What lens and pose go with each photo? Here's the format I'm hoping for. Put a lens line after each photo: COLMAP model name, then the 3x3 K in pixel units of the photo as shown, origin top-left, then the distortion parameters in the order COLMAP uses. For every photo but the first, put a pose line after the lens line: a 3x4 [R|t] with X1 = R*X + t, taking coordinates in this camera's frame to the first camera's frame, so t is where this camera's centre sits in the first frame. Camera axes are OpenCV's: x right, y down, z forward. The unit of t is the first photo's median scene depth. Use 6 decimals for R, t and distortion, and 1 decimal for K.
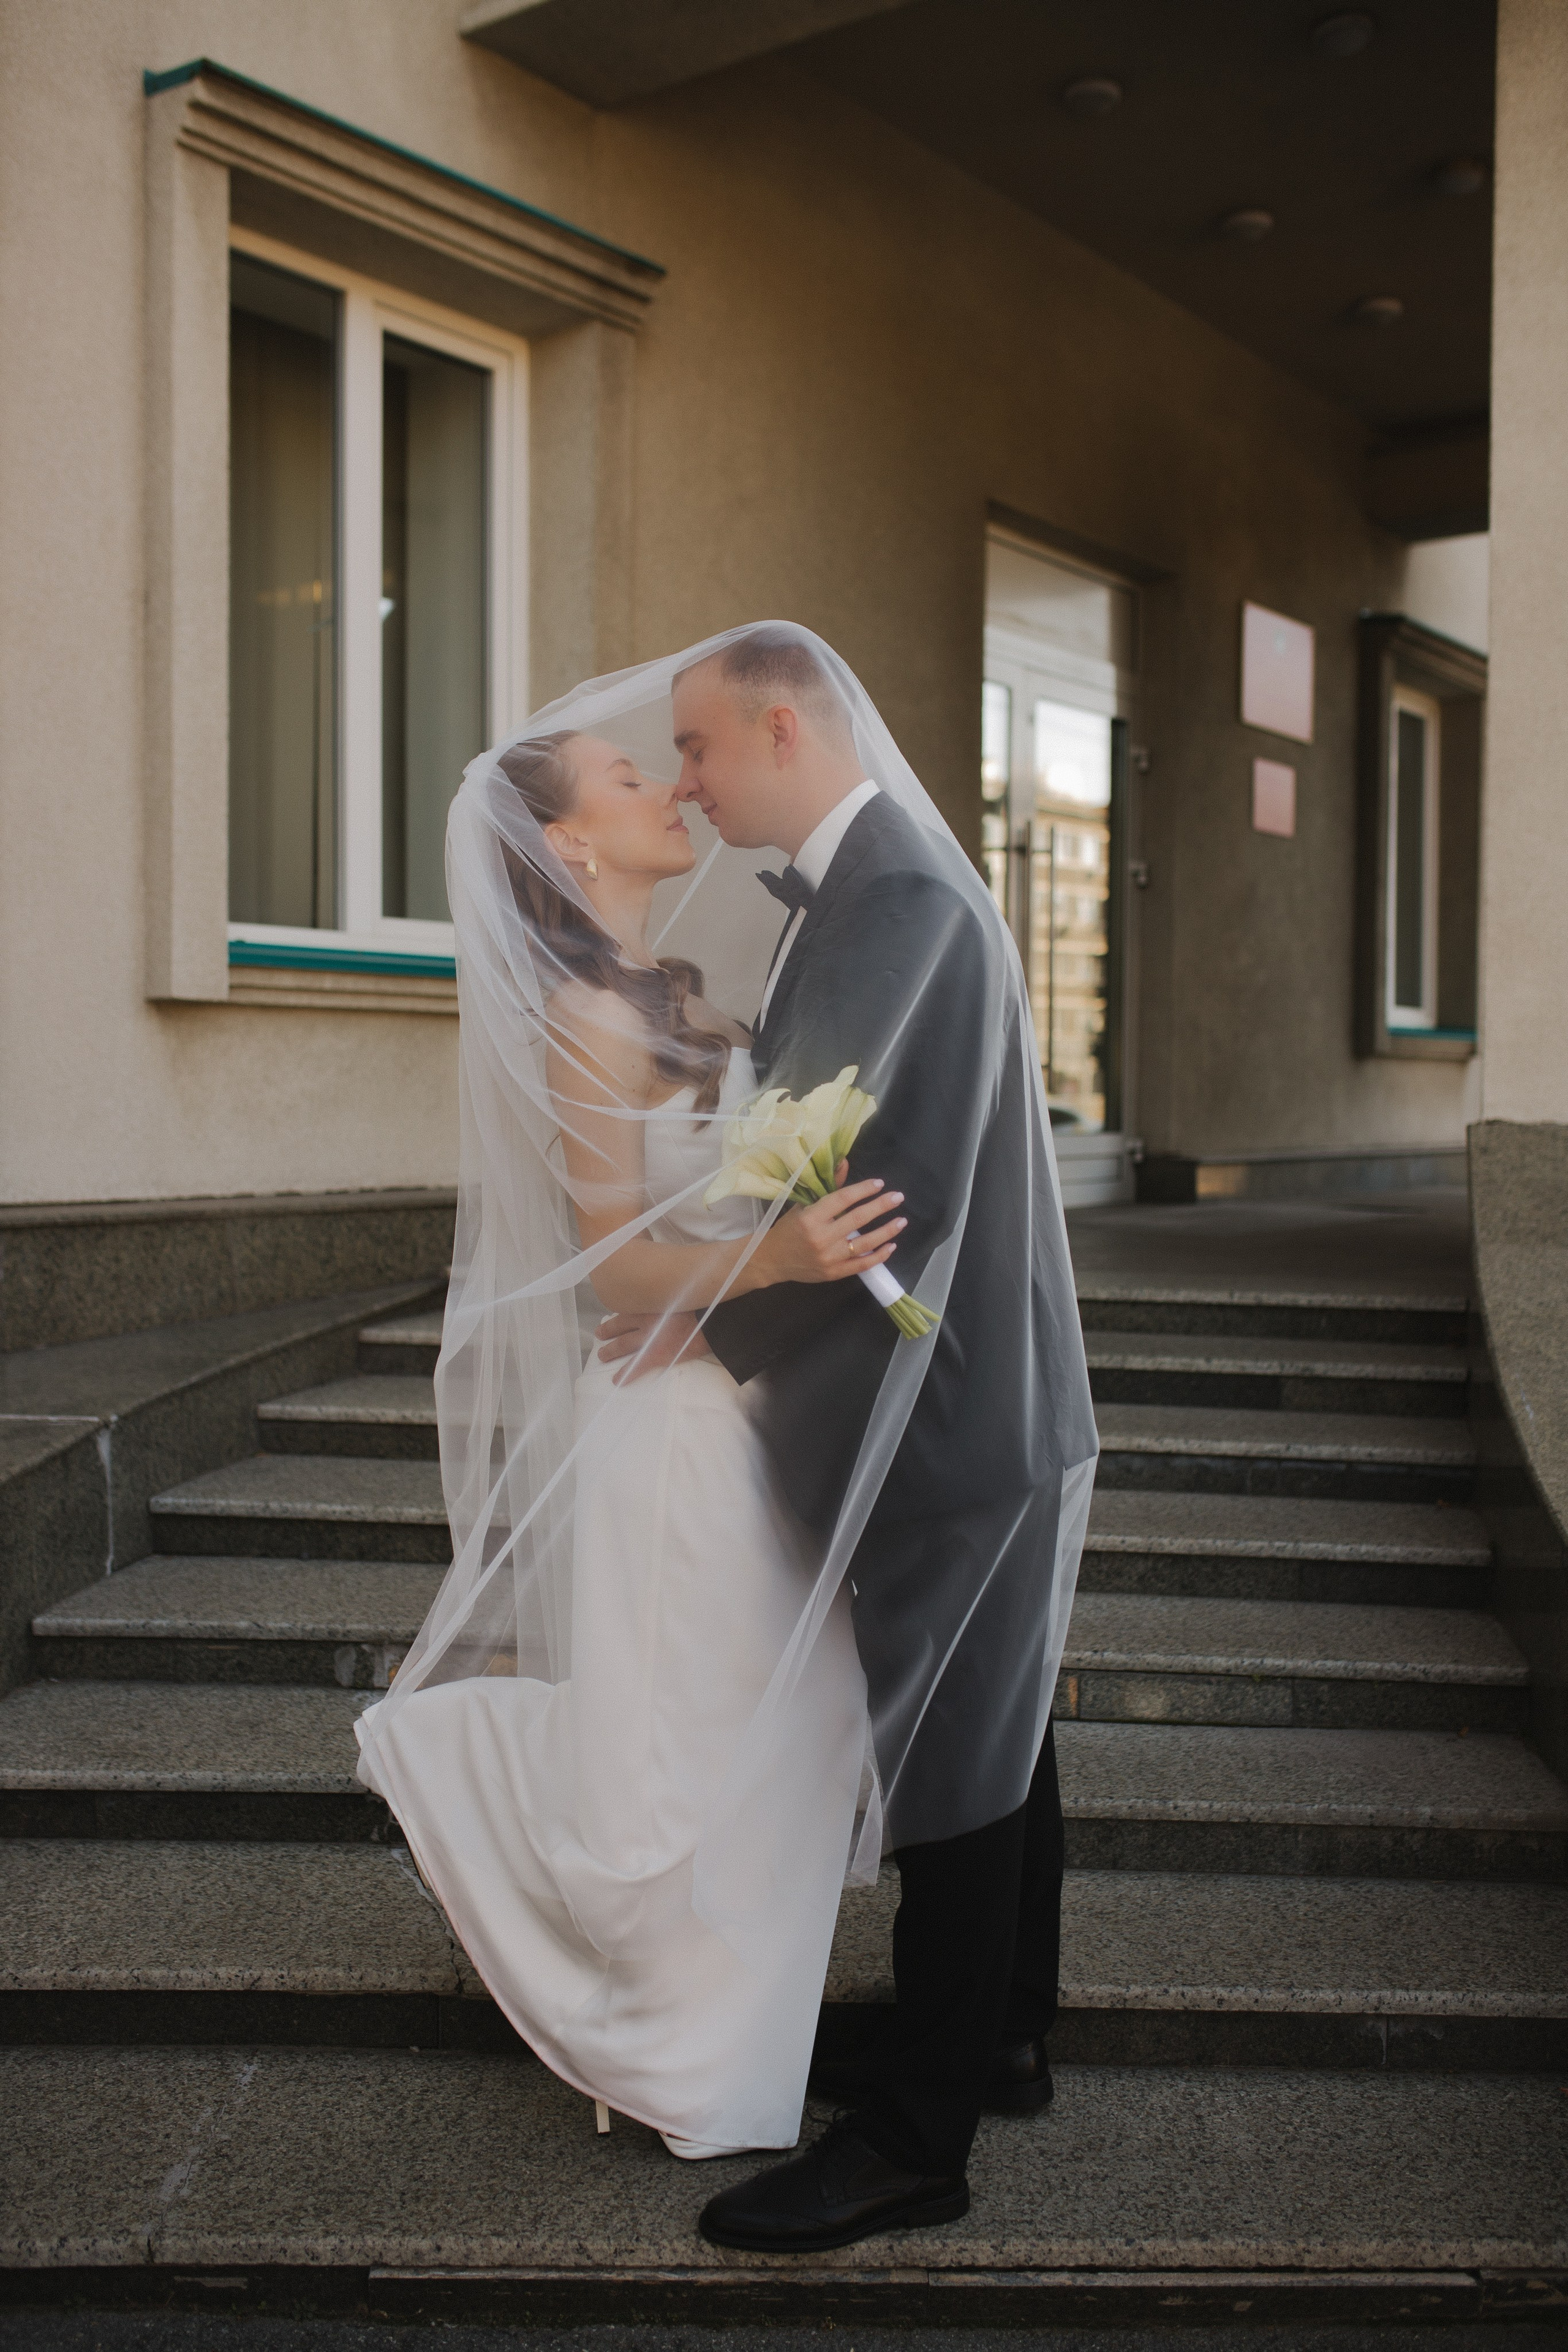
lens RADIAL K [[2274.2, 0, 784.0], [0, 2274.2, 1176.0], [0, 0, 1]] dist [-0.064746, 0.110947]
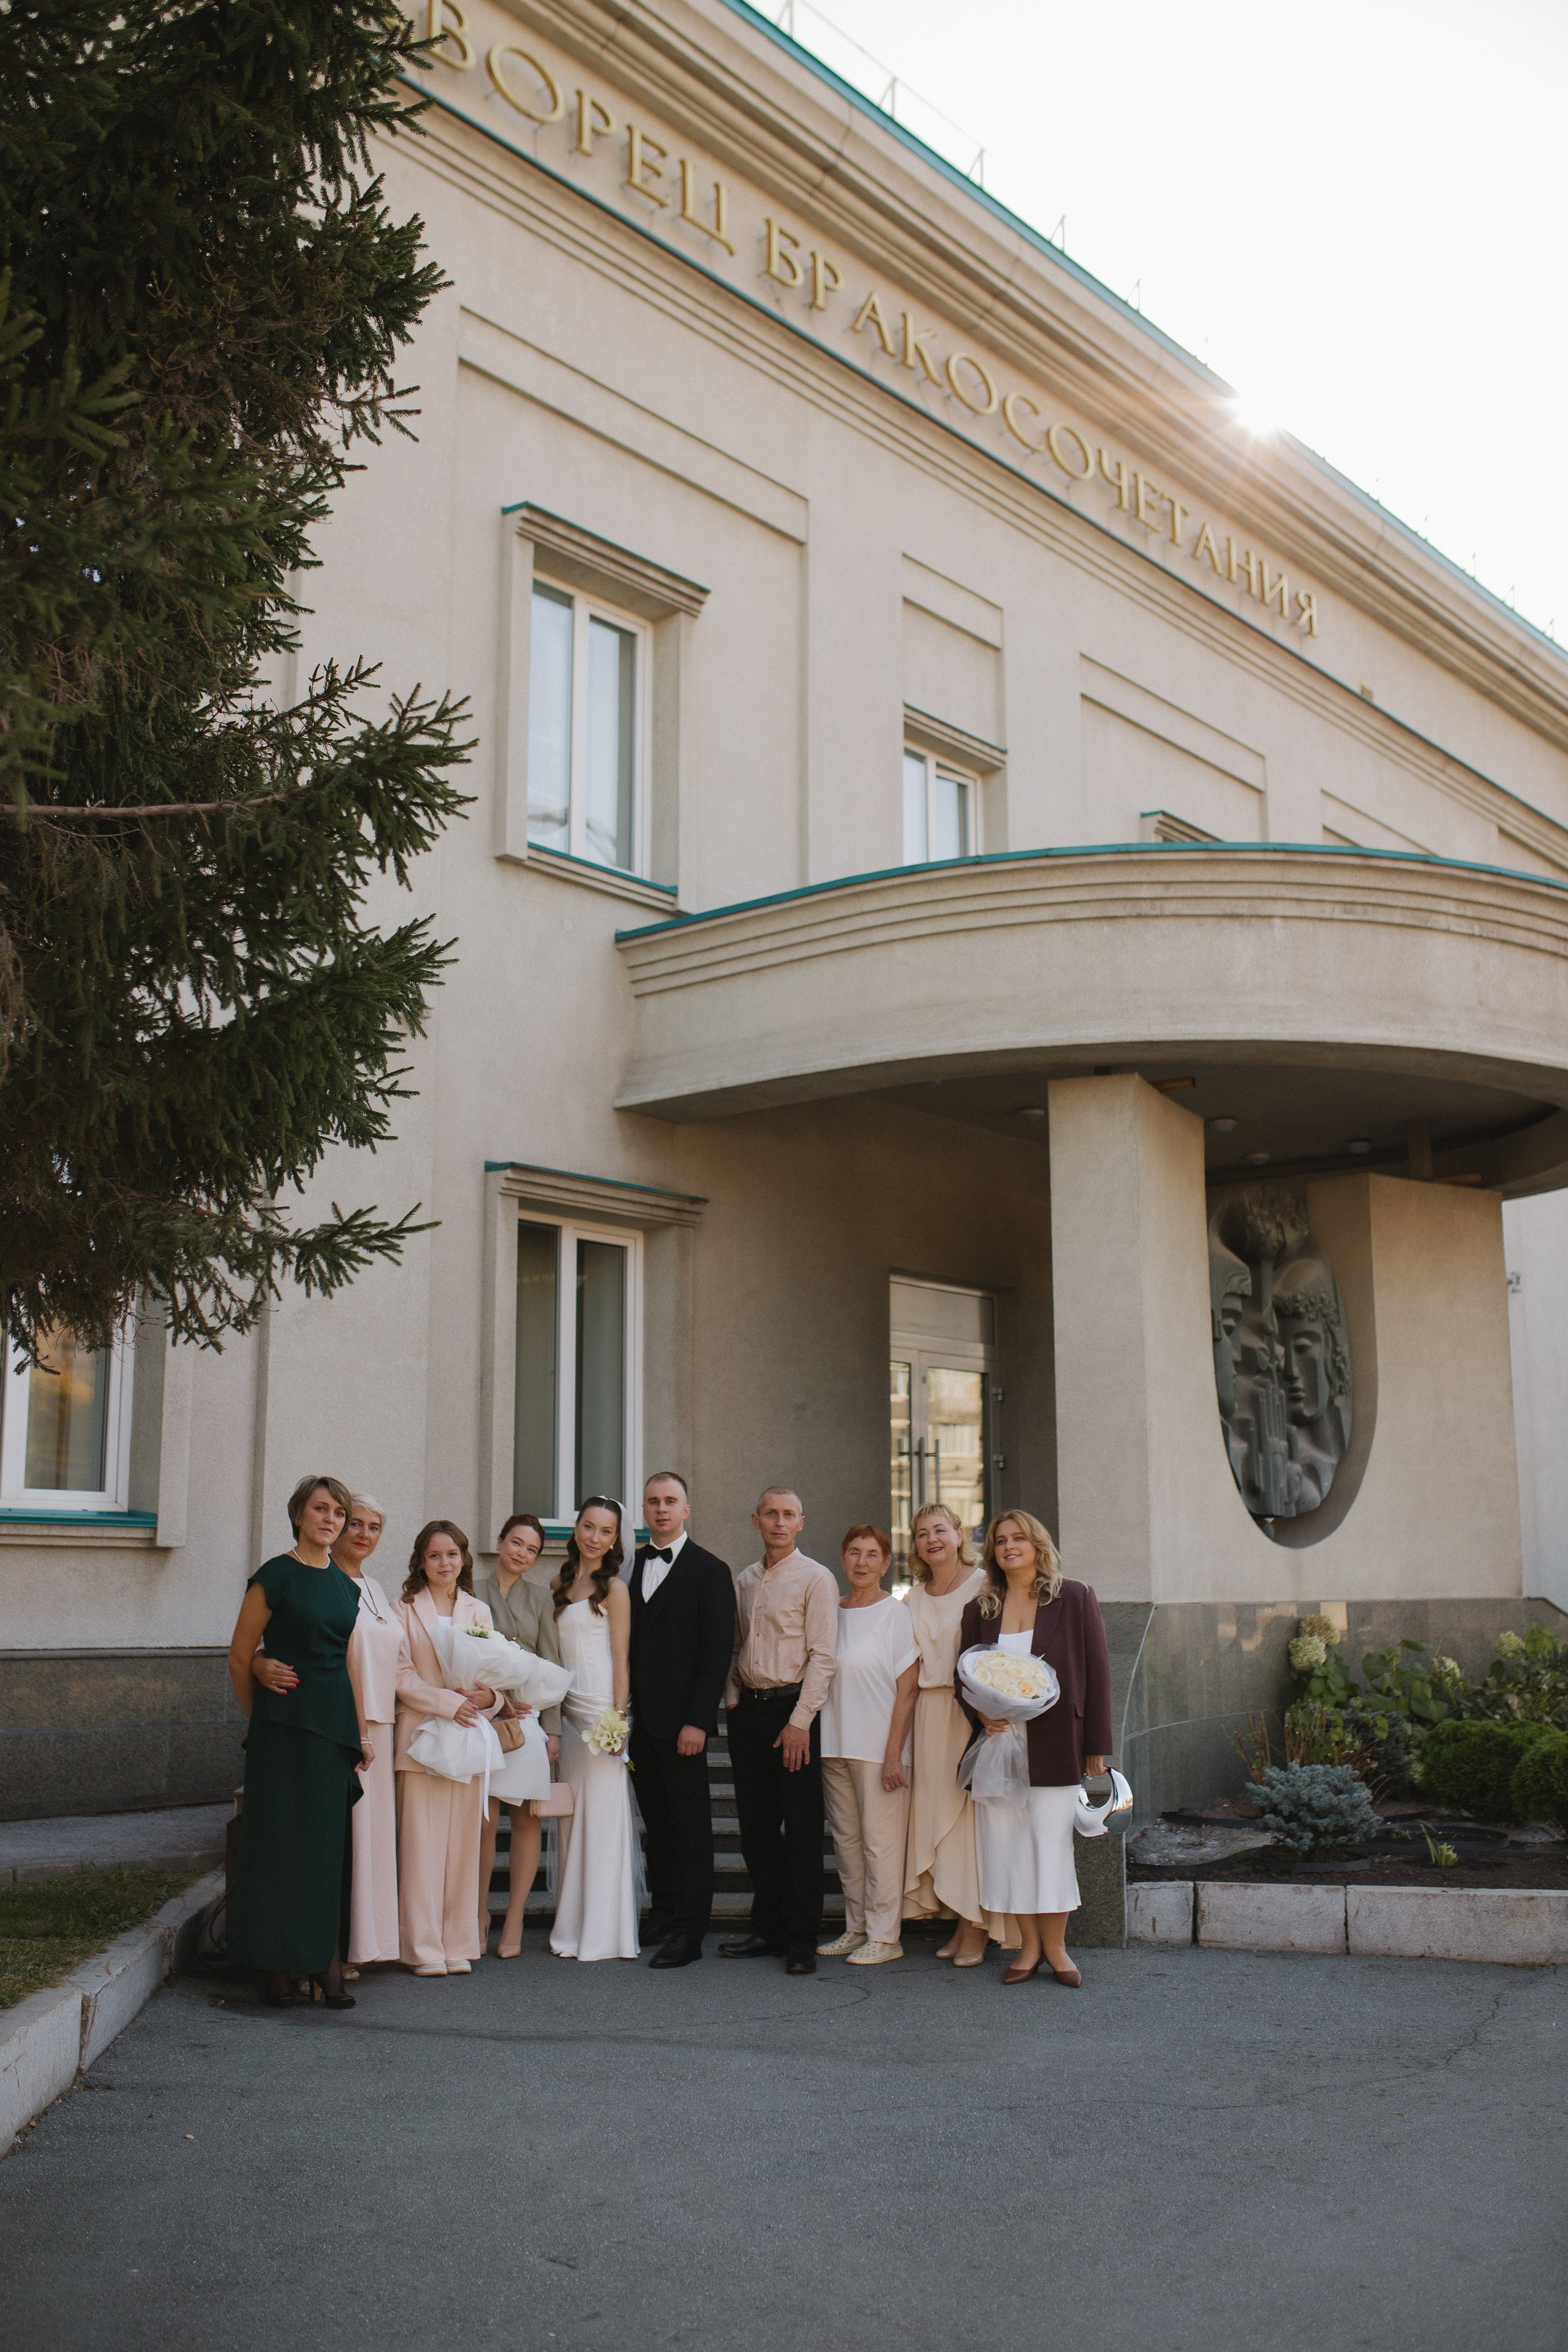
lens RADIAL K [[2358.7, 0, 784.0], [0, 2358.7, 1176.0], [0, 0, 1]] dist [-0.058000, 0.097827]
pose [[0.998797, -0.017622, -0.045758, 0.152729], [0.007344, 0.976423, -0.215740, 0.070339], [0.048481, 0.215144, 0.975378, -1.475552]]
